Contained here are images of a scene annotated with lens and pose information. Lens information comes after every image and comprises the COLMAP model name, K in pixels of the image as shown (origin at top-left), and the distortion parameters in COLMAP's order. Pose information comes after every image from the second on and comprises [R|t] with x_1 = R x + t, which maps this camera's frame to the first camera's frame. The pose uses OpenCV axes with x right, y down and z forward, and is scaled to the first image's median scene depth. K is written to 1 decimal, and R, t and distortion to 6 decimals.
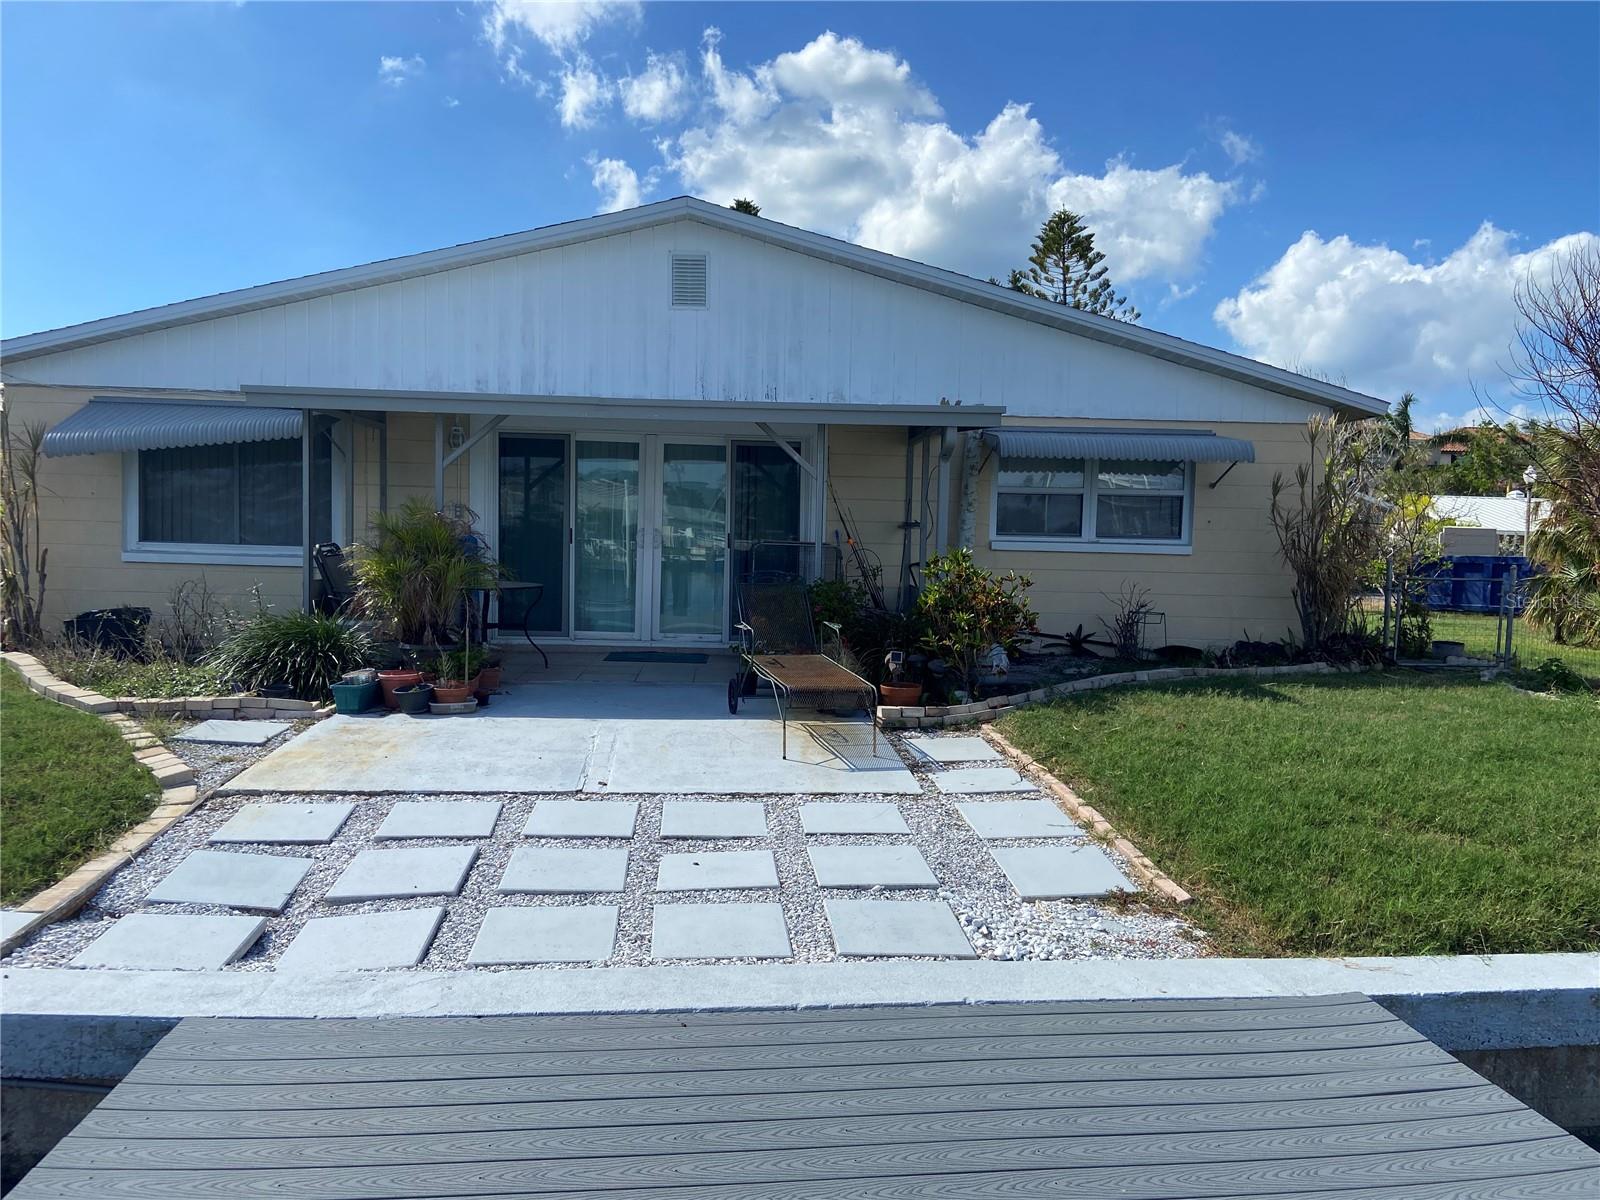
lens RADIAL K [[1227.2, 0, 792.5], [0, 1227.2, 621.8], [0, 0, 1]] dist [0.131791, -0.173854]
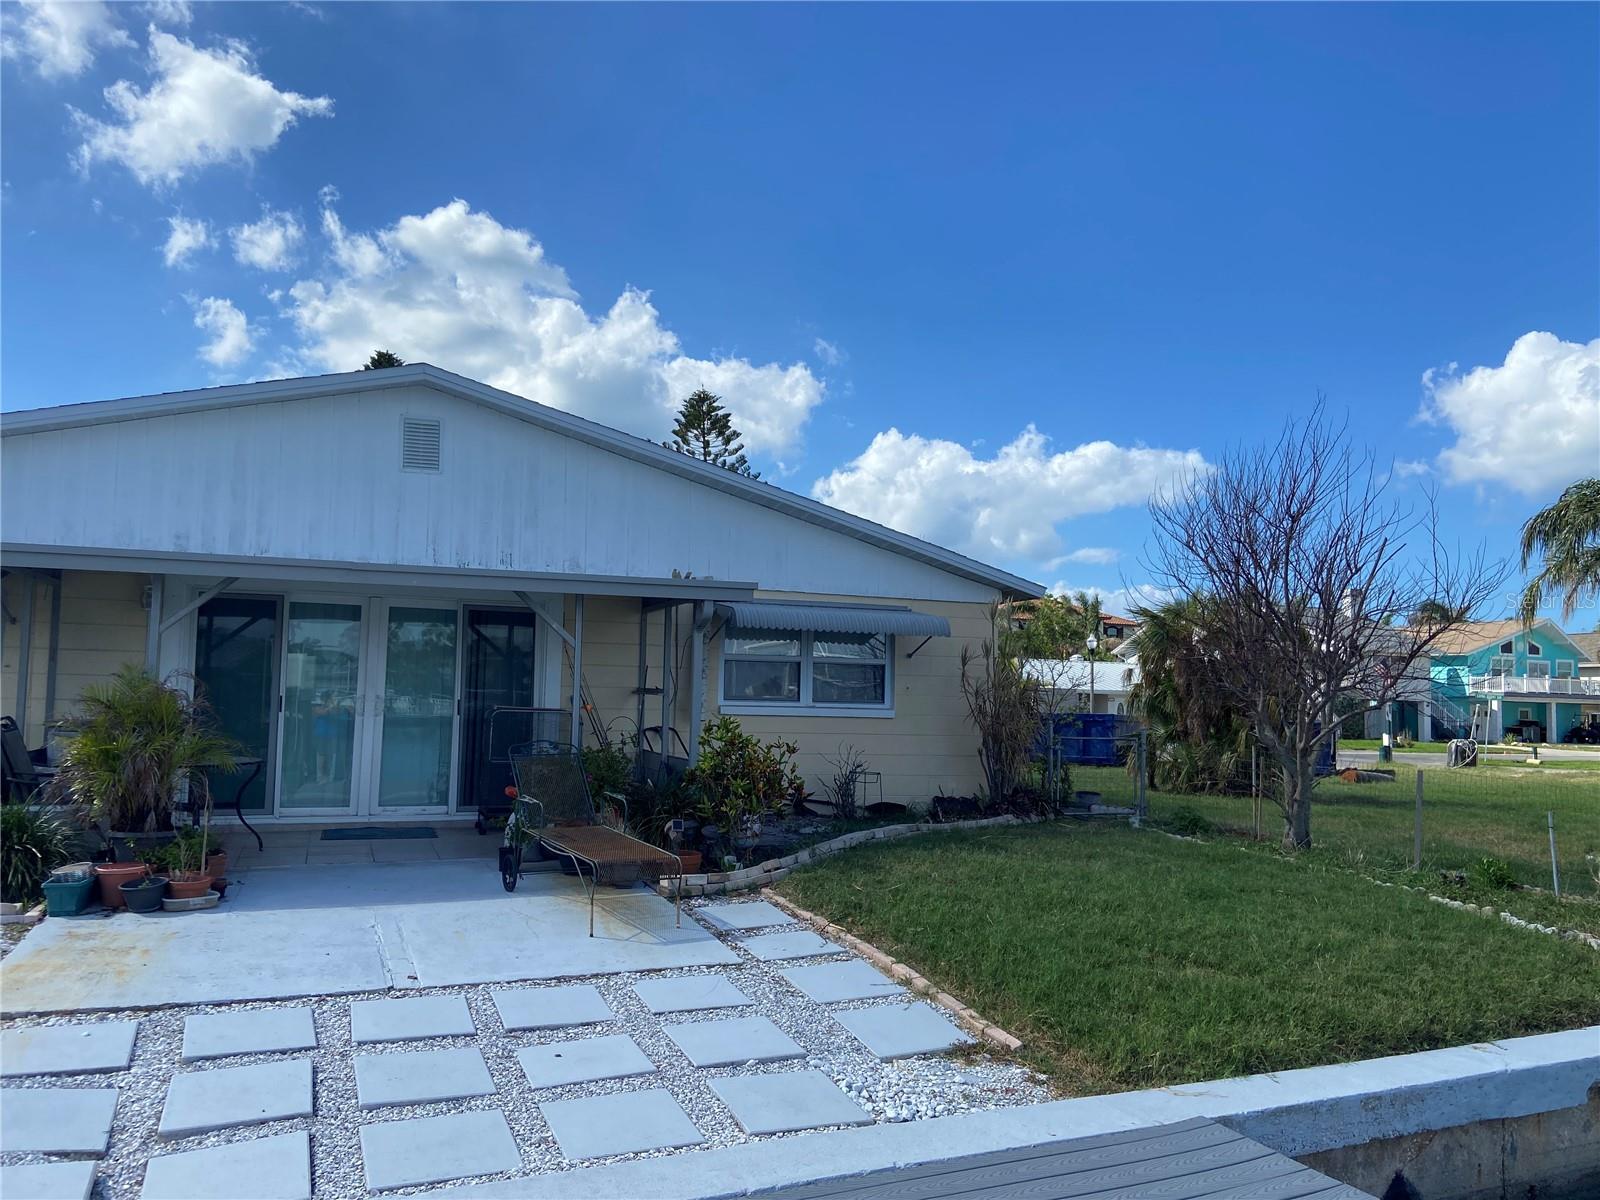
lens RADIAL K [[1227.2, 0, 792.5], [0, 1227.2, 621.8], [0, 0, 1]] dist [0.131791, -0.173854]
pose [[0.951715, 0.016141, 0.306560, -0.138085], [0.022258, 0.992360, -0.121352, -0.012029], [-0.306176, 0.122316, 0.944084, -0.012422]]
